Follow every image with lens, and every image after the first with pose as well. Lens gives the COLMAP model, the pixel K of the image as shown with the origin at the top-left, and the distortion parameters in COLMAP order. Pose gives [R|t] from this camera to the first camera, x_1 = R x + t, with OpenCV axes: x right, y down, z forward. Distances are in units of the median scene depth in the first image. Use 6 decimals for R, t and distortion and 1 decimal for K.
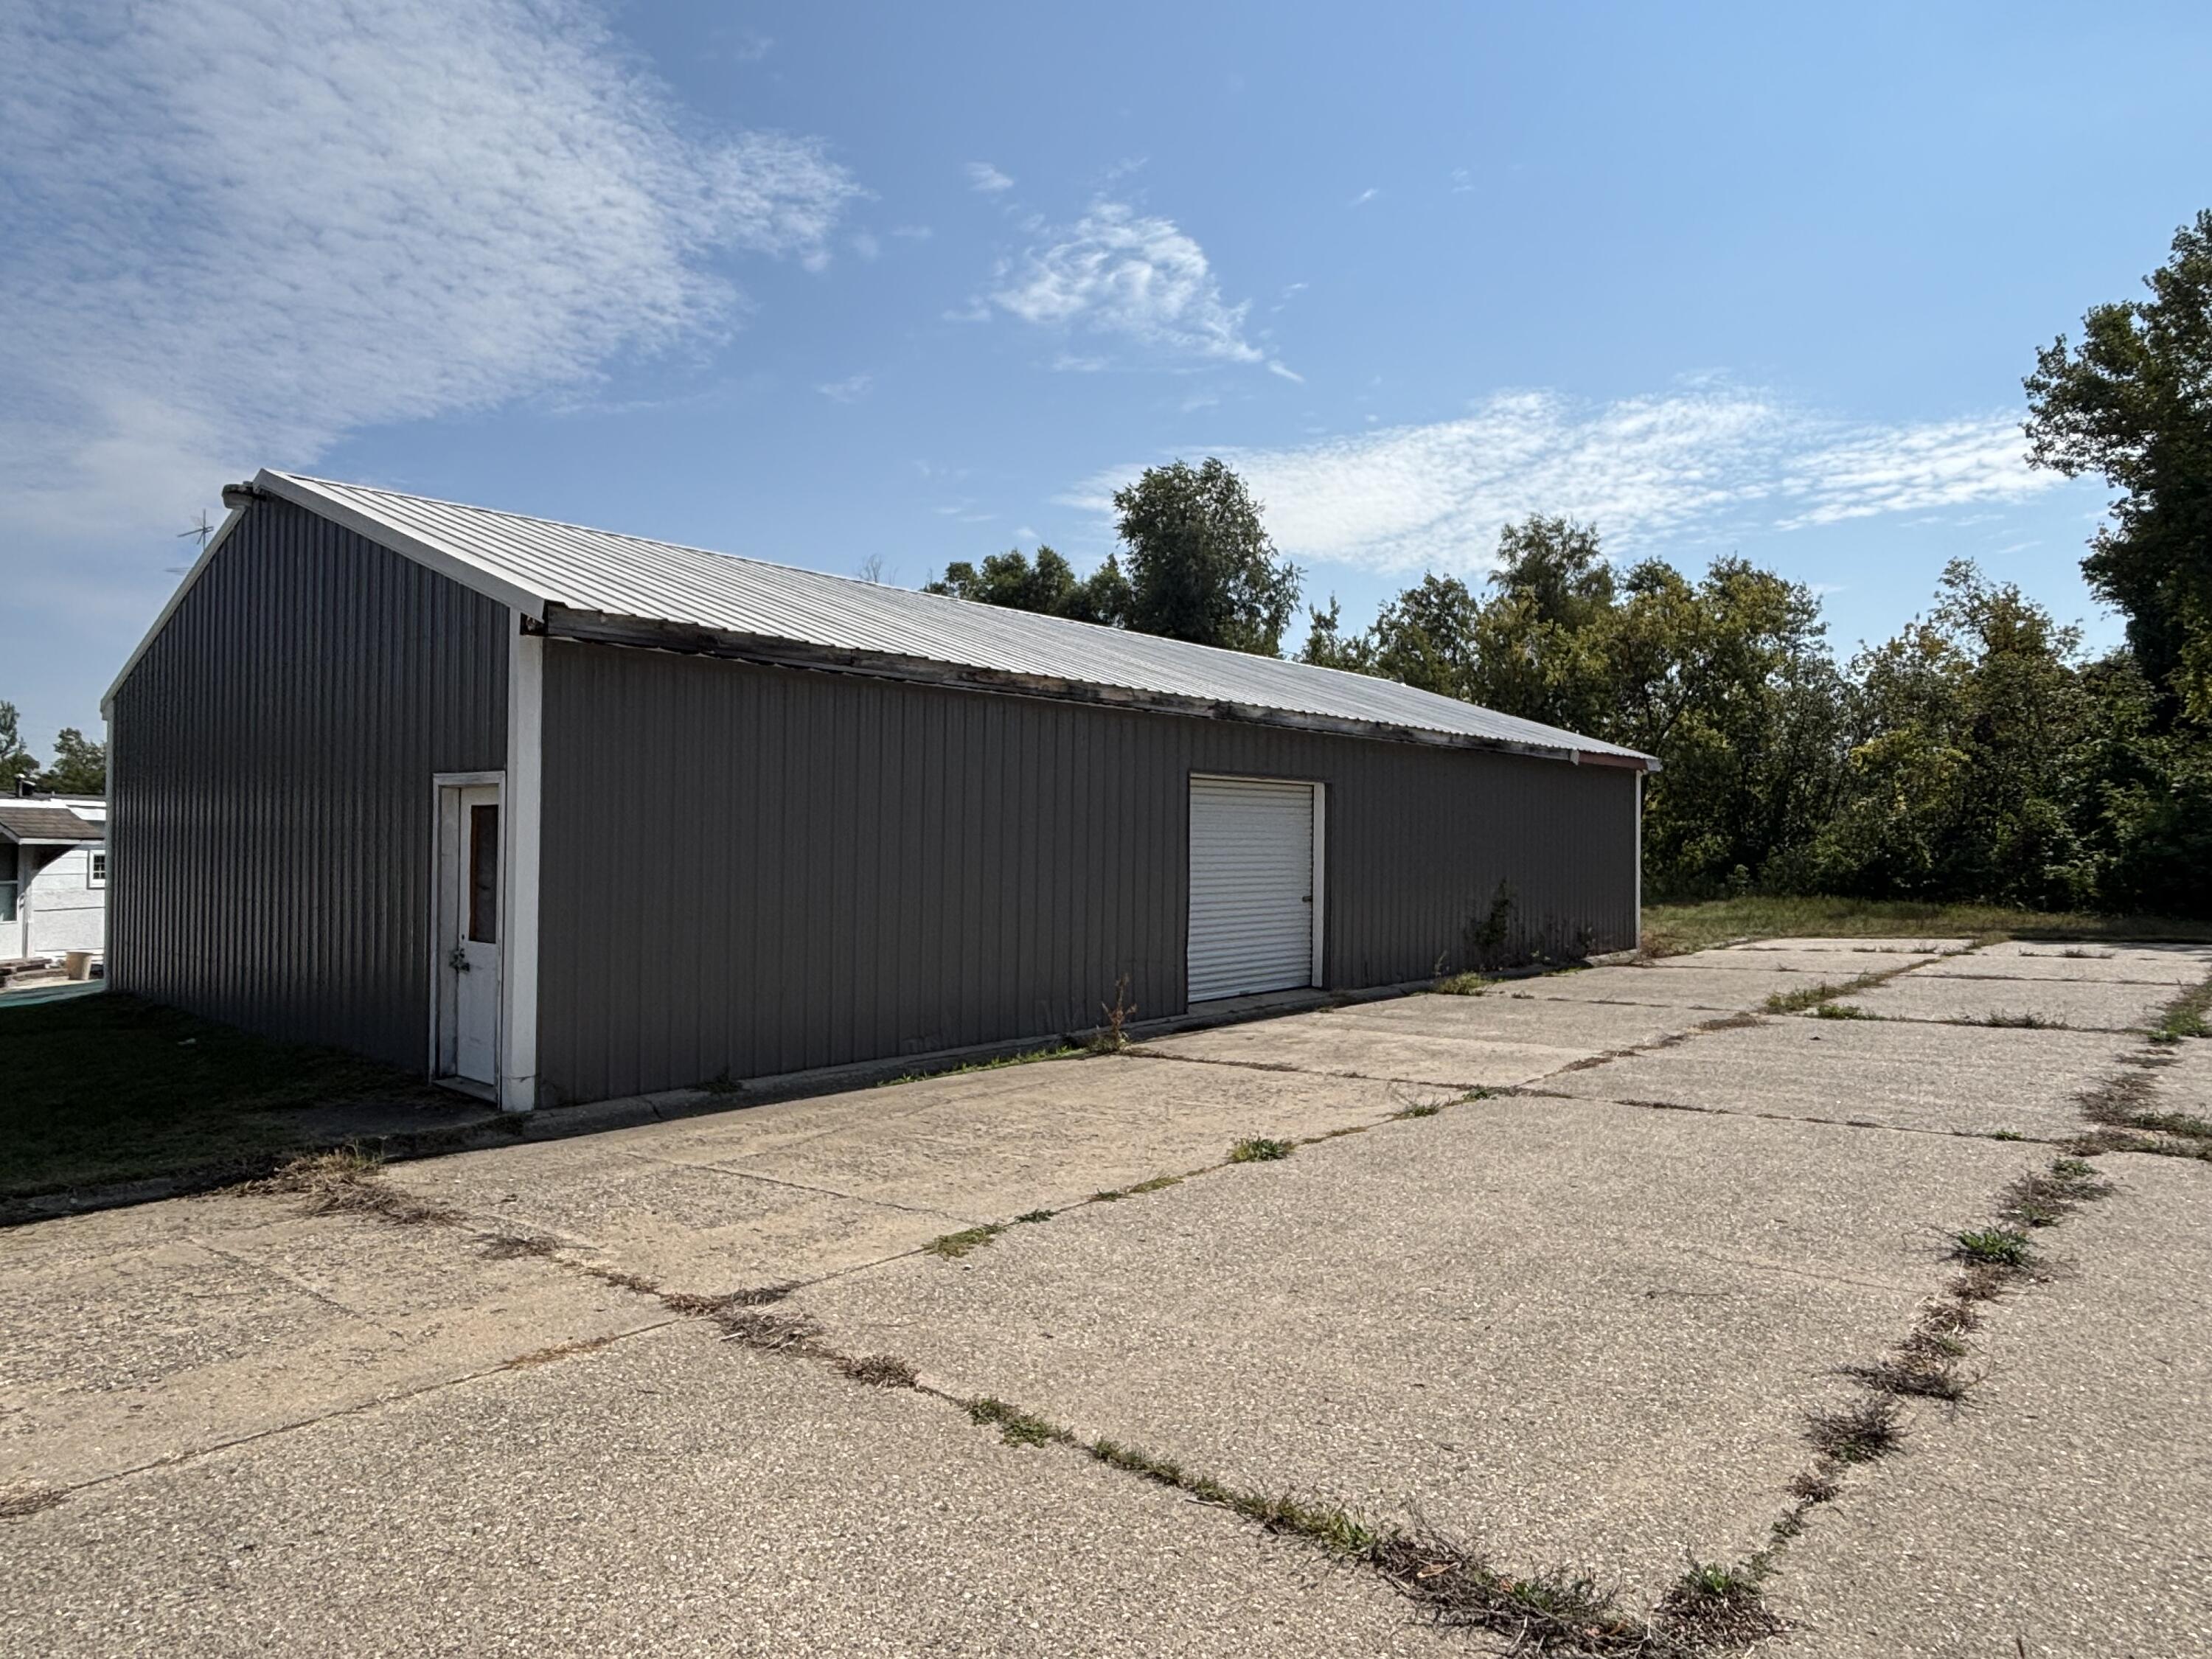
lens RADIAL K [[1334.2, 0, 1055.2], [0, 1334.2, 838.5], [0, 0, 1]] dist [-0.039317, 0.000452]
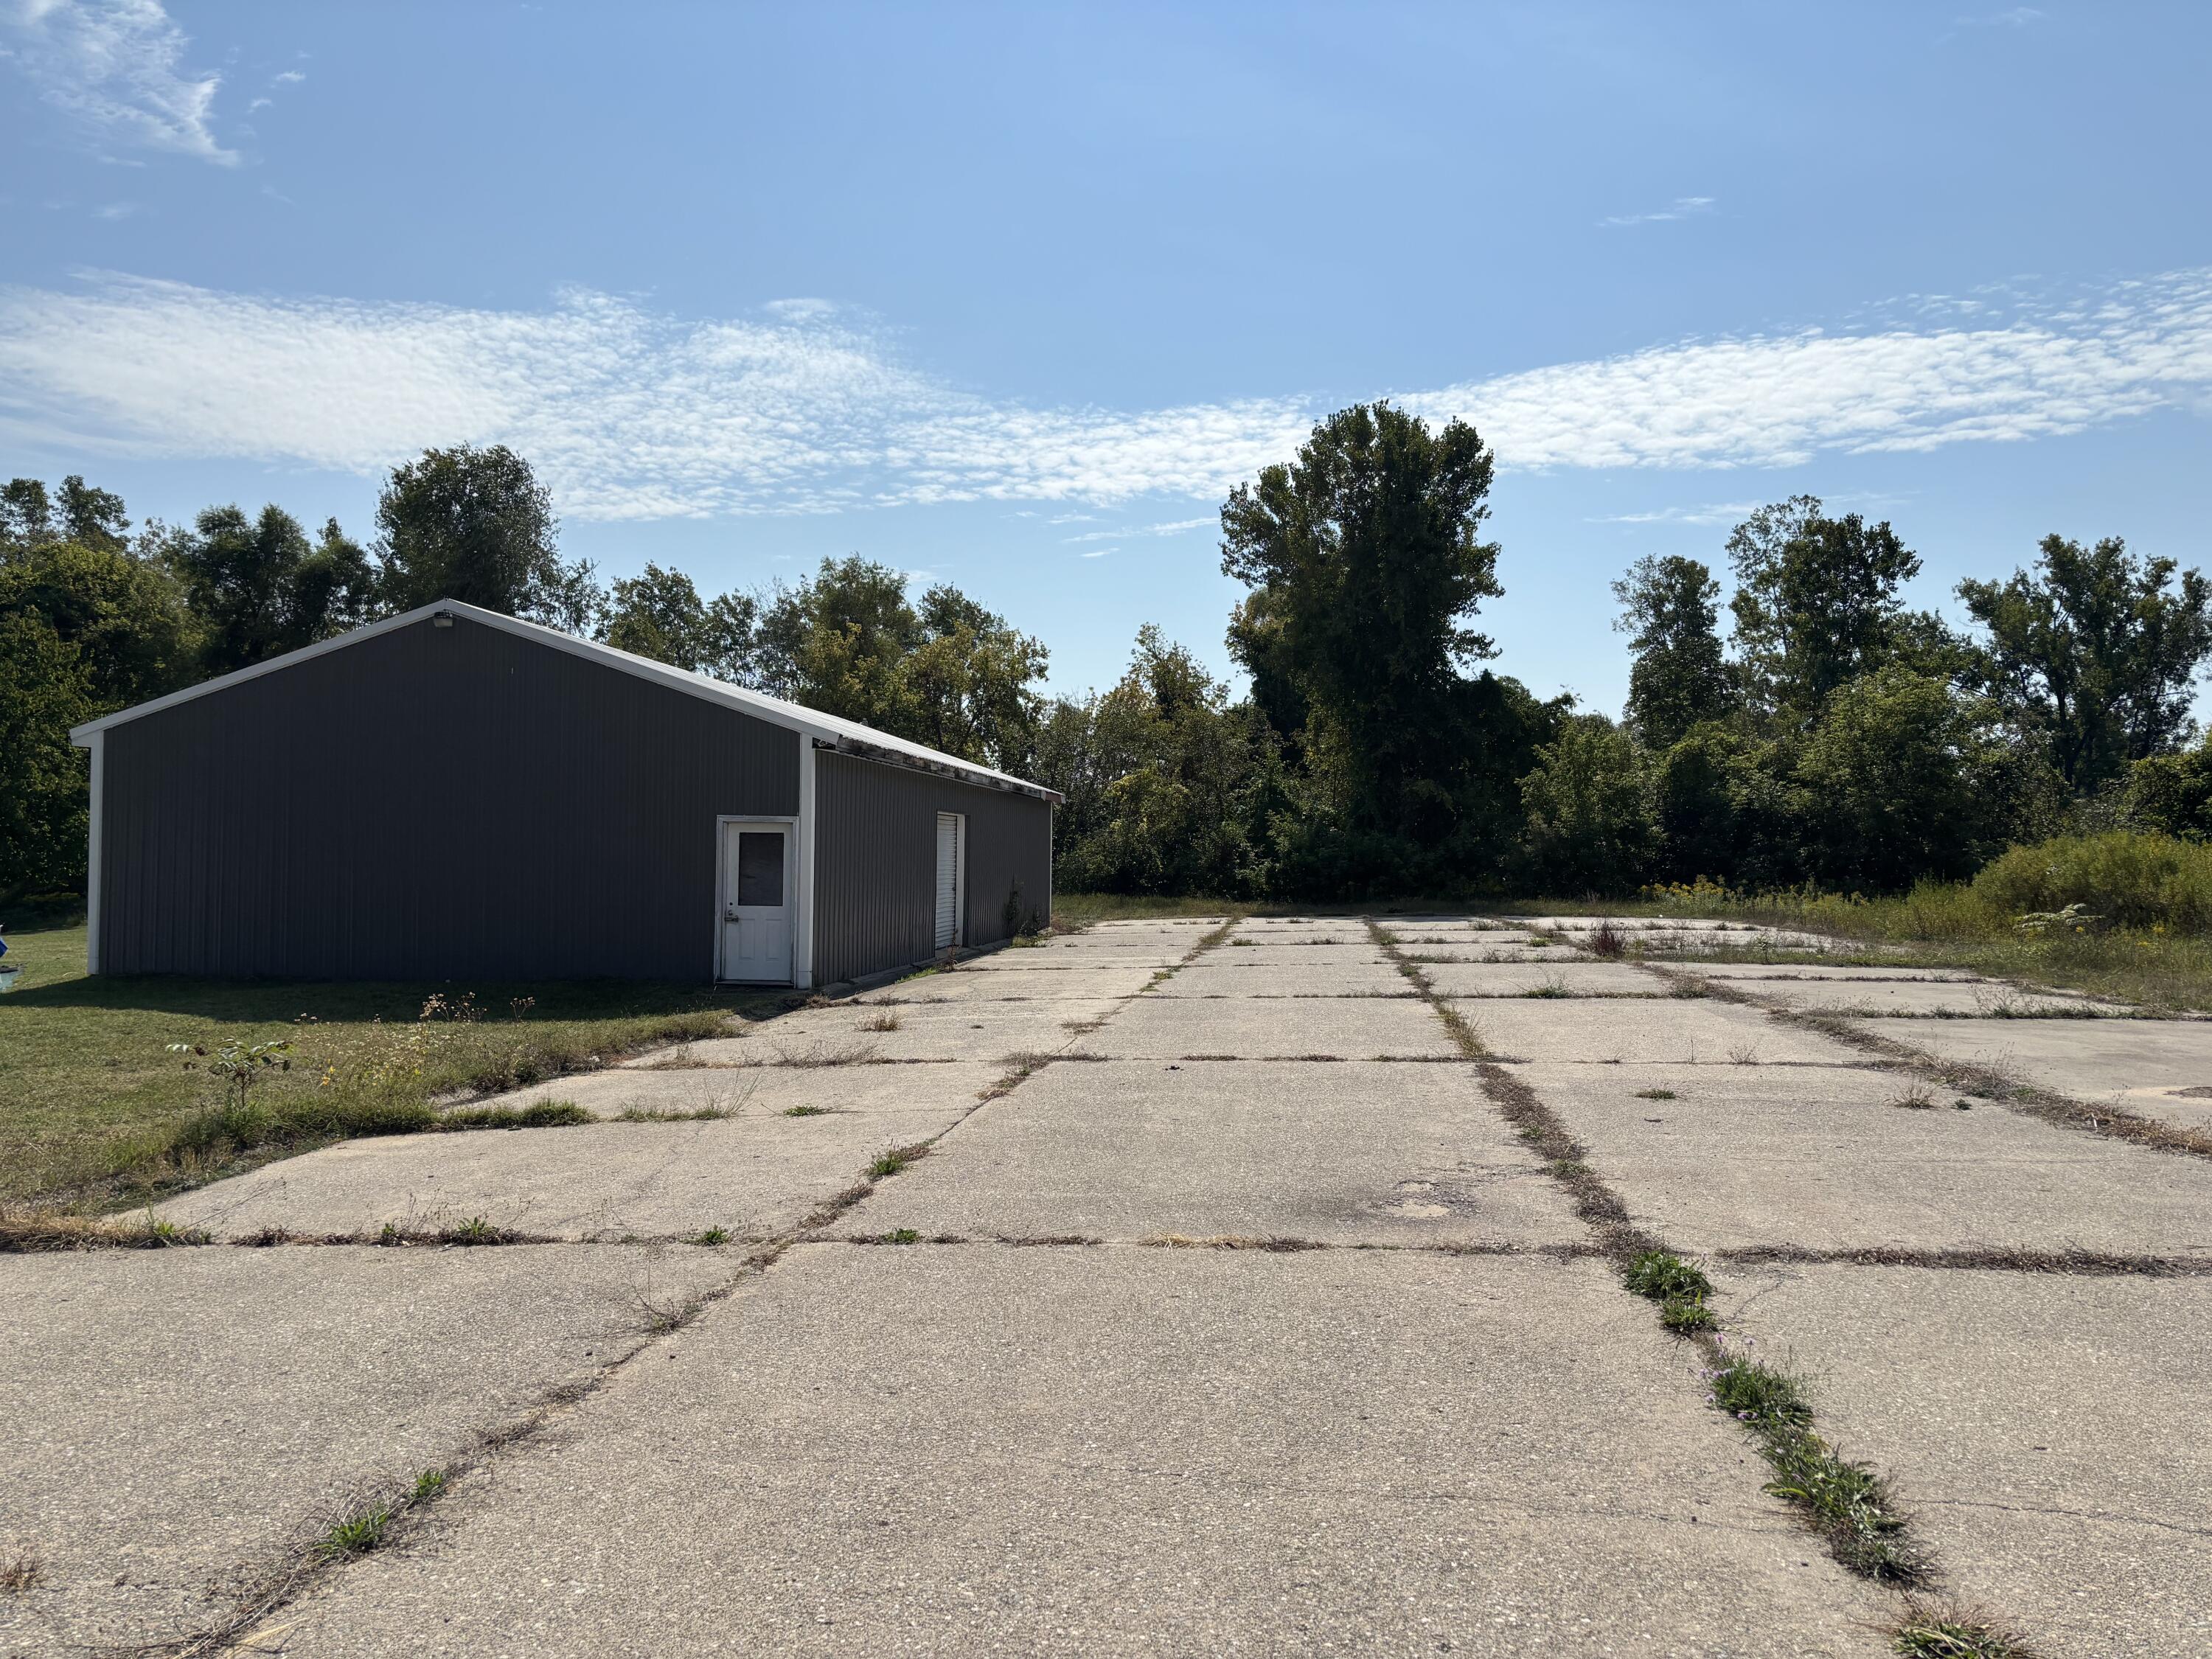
lens RADIAL K [[1660.6, 0, 1106.8], [0, 1660.6, 843.4], [0, 0, 1]] dist [0.179534, -0.460221]
pose [[0.803113, 0.008339, 0.595769, -0.381227], [-0.005987, 0.999965, -0.005926, 0.003571], [-0.595797, 0.001193, 0.803134, -0.325356]]
